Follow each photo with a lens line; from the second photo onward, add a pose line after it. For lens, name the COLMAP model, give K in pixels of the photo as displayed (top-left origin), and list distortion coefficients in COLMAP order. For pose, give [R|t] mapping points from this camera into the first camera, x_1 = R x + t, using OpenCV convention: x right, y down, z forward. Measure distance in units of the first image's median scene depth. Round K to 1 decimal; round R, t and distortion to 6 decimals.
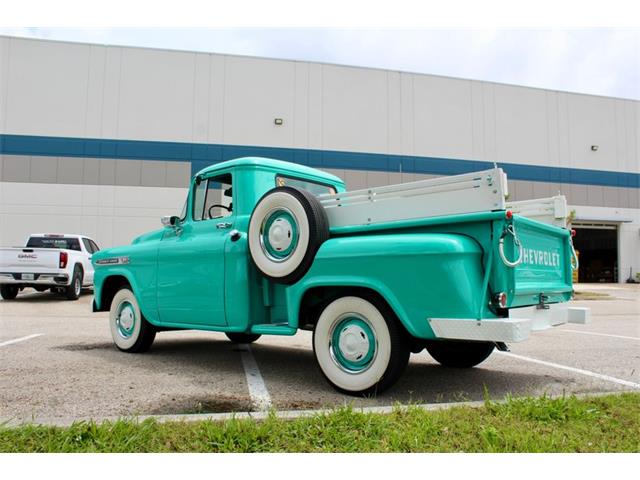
lens RADIAL K [[530.9, 0, 321.3], [0, 530.9, 237.6], [0, 0, 1]] dist [-0.165154, 0.142014]
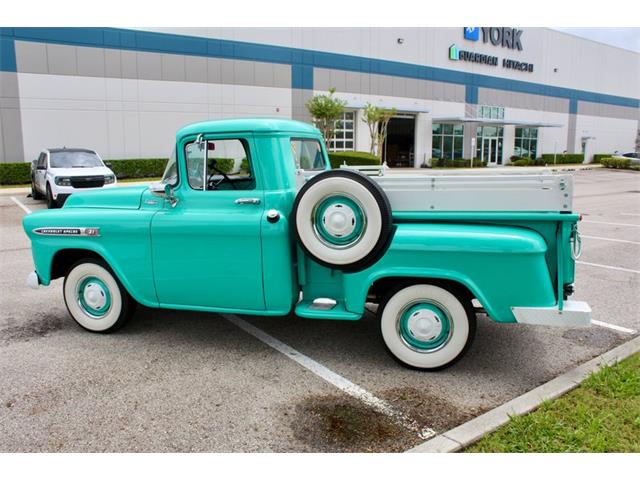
lens RADIAL K [[530.9, 0, 319.3], [0, 530.9, 239.4], [0, 0, 1]] dist [-0.165154, 0.142014]
pose [[0.920869, -0.075482, 0.382496, -0.485403], [-0.017720, 0.971962, 0.234470, -0.199485], [-0.389469, -0.222694, 0.893712, 0.143264]]
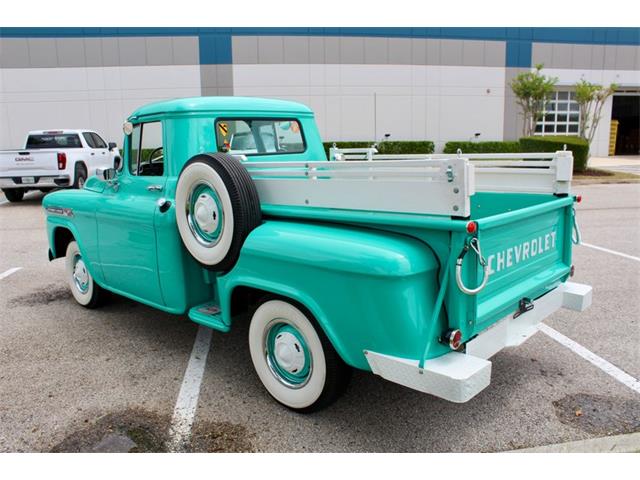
lens RADIAL K [[530.9, 0, 320.9], [0, 530.9, 240.7], [0, 0, 1]] dist [-0.165154, 0.142014]
pose [[0.997923, -0.012876, -0.063122, 0.151936], [0.029023, 0.964613, 0.262069, -0.174989], [0.057514, -0.263356, 0.962983, 0.212796]]
